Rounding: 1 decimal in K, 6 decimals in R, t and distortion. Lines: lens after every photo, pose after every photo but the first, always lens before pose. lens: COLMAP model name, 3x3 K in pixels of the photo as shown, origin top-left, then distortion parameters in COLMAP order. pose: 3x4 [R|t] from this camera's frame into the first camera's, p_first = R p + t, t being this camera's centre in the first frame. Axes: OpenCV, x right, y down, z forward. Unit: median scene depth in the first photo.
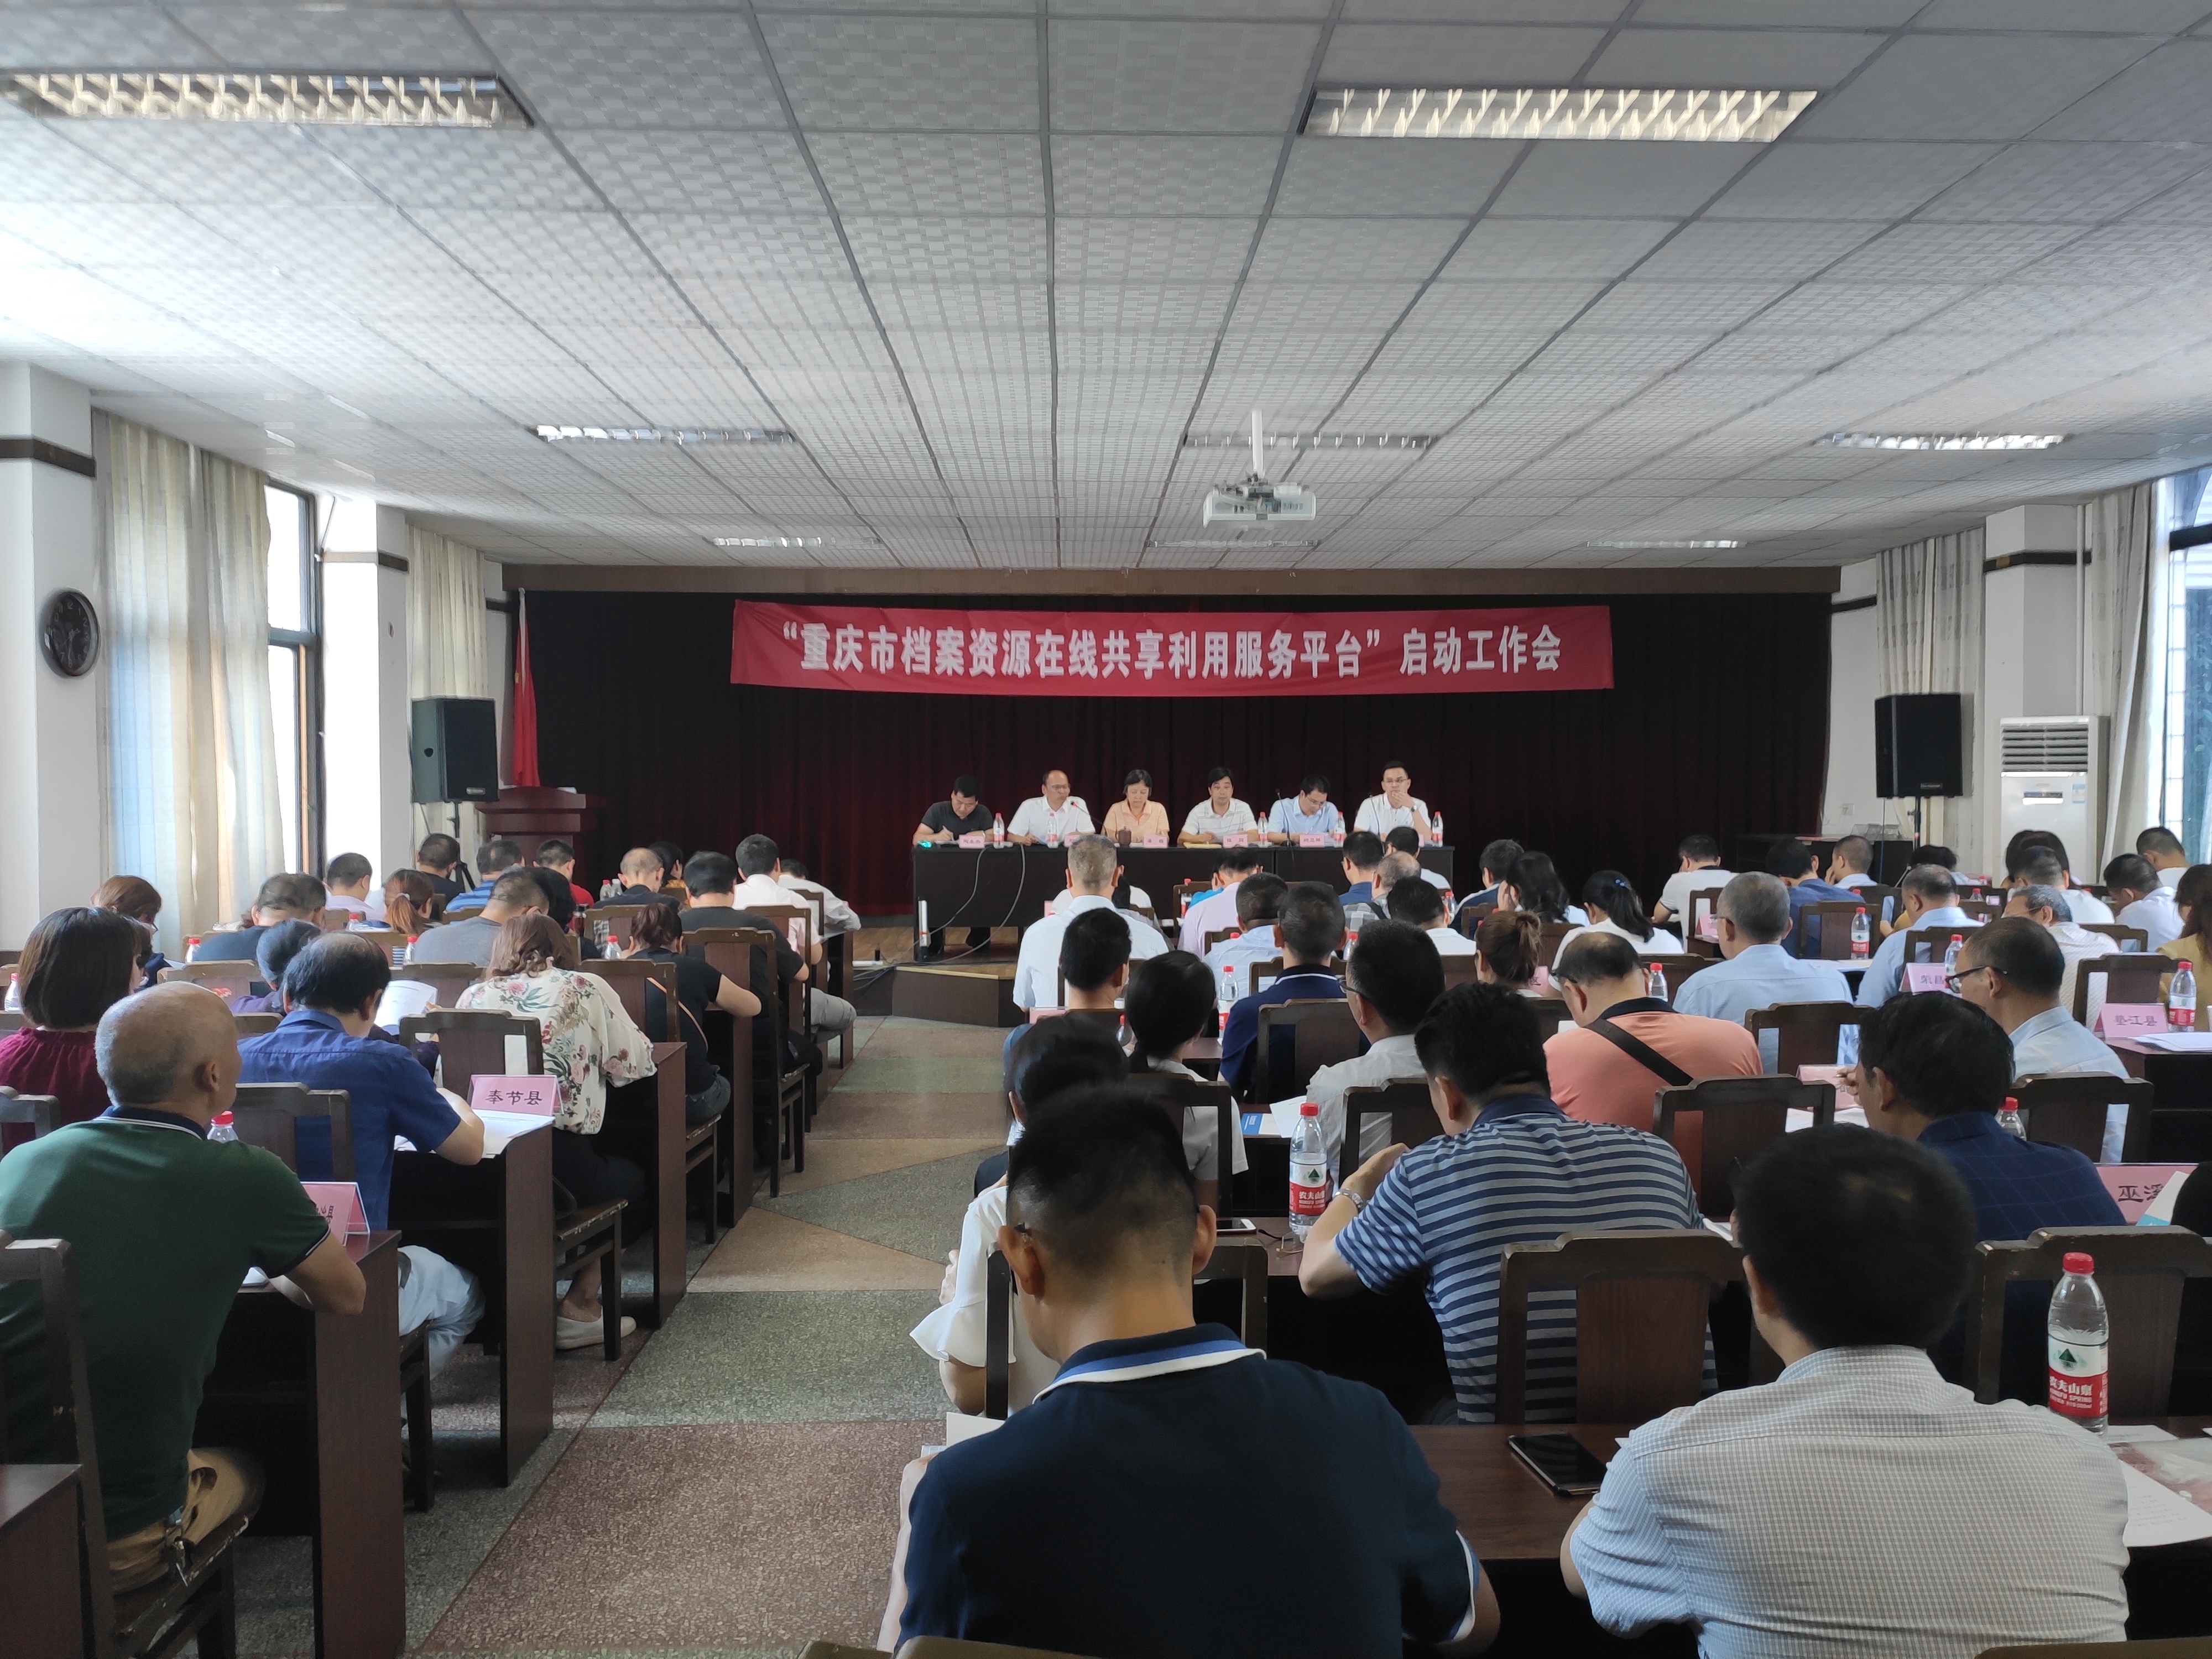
lens RADIAL K [[1663.4, 0, 1112.5], [0, 1663.4, 826.1], [0, 0, 1]] dist [0.009944, 0.002514]
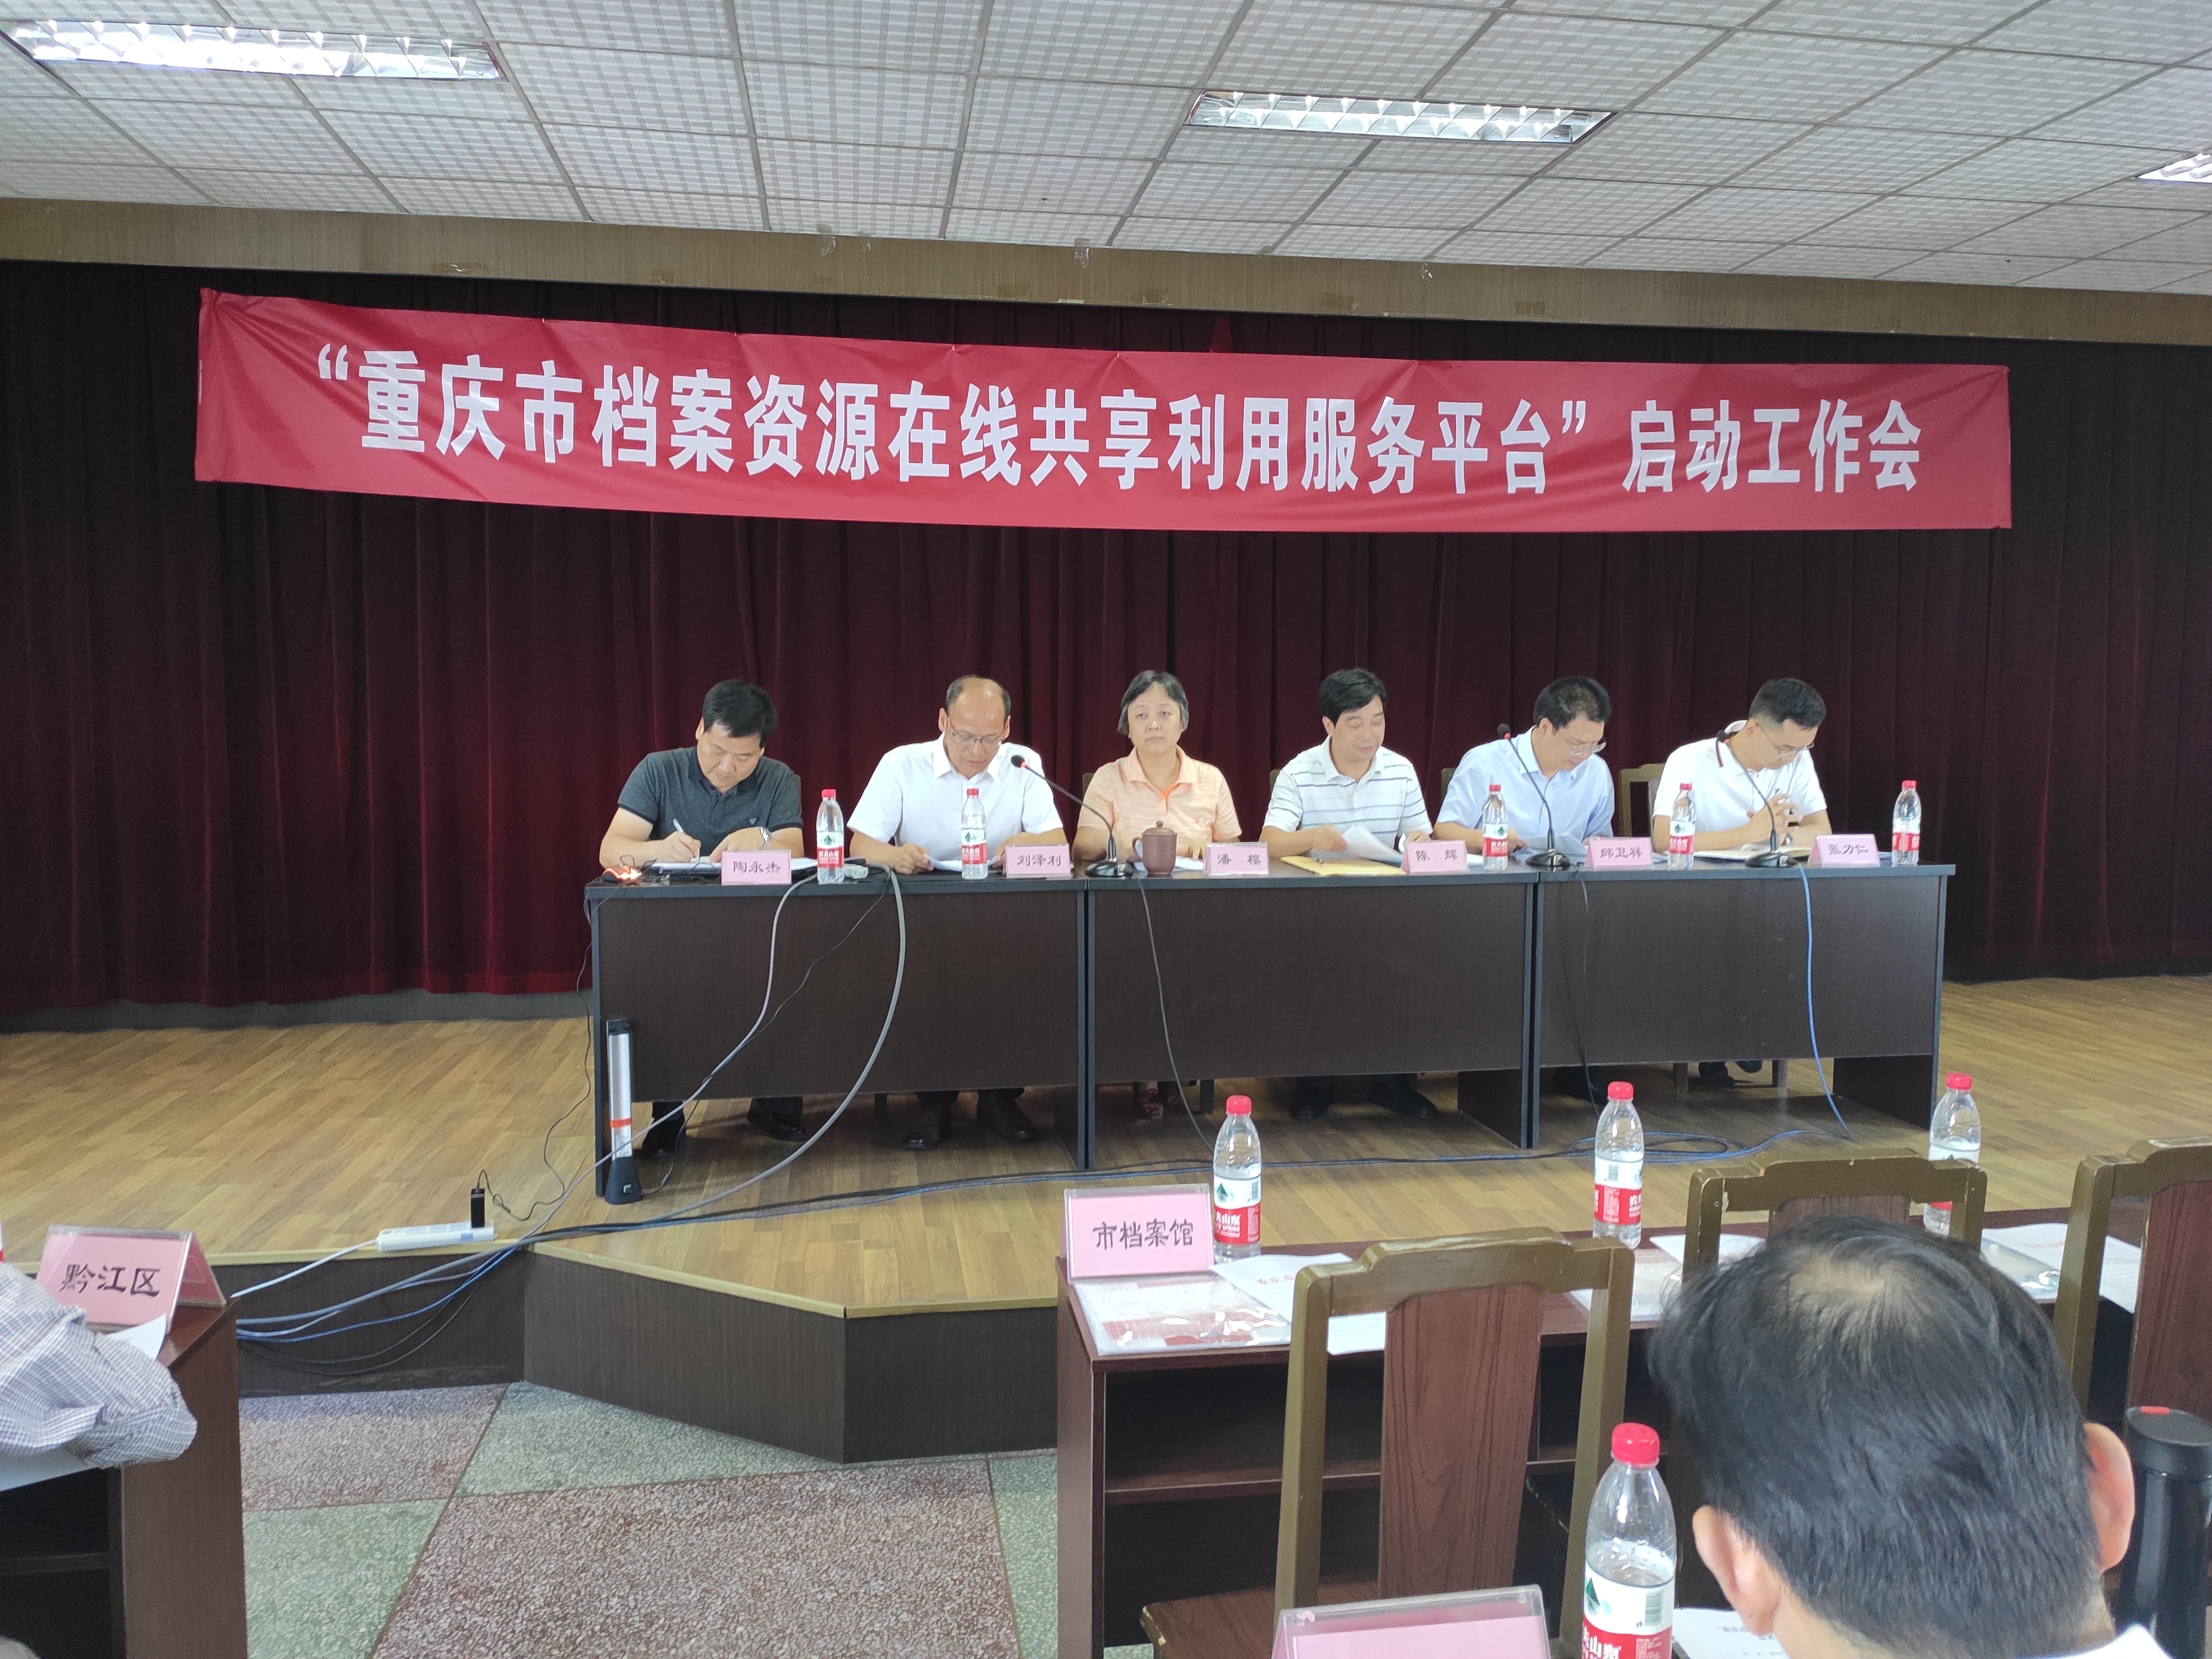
lens RADIAL K [[1663.4, 0, 1099.3], [0, 1663.4, 844.6], [0, 0, 1]] dist [0.009944, 0.002514]
pose [[0.993025, -0.007719, 0.117650, -0.043432], [0.001662, 0.998672, 0.051491, -0.011659], [-0.117891, -0.050936, 0.991719, 0.521707]]
